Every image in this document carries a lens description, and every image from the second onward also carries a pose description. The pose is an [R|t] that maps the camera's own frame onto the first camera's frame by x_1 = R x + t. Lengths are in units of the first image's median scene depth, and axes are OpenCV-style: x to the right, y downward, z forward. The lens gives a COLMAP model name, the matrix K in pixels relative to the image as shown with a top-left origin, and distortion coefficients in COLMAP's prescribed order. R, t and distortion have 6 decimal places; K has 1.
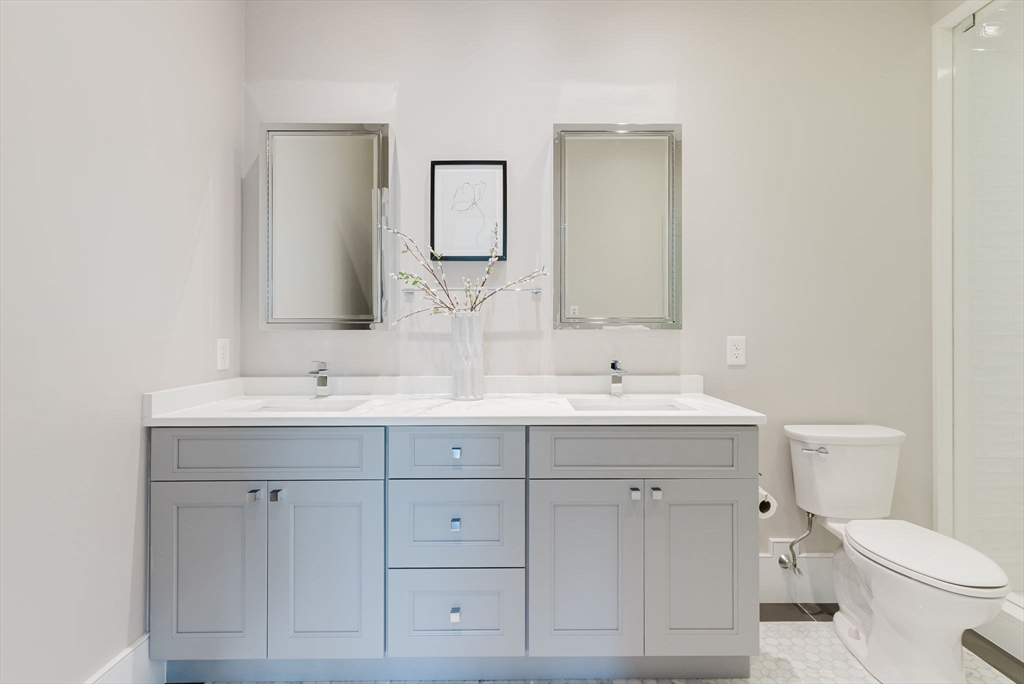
lens RADIAL K [[450.8, 0, 512.0], [0, 450.8, 342.0], [0, 0, 1]] dist [0.004078, 0.000306]
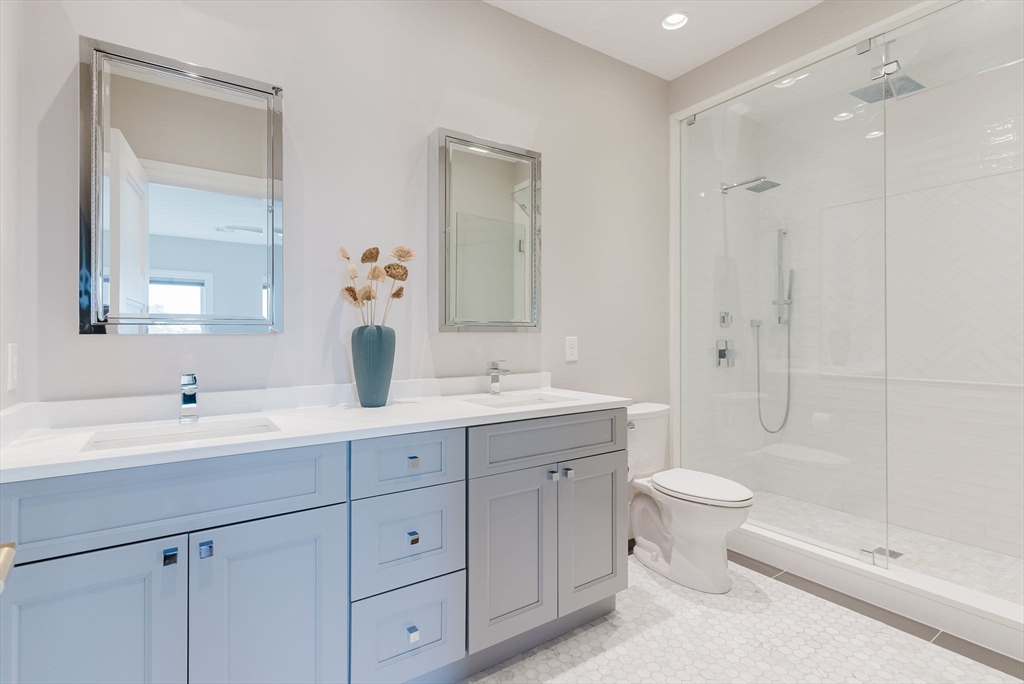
lens RADIAL K [[507.3, 0, 535.8], [0, 507.3, 336.6], [0, 0, 1]] dist [0.000521, 0.000087]
pose [[0.808441, -0.002582, 0.588571, -0.419701], [0.009720, 0.999913, -0.008965, -0.002983], [-0.588496, 0.012969, 0.808396, -0.009615]]
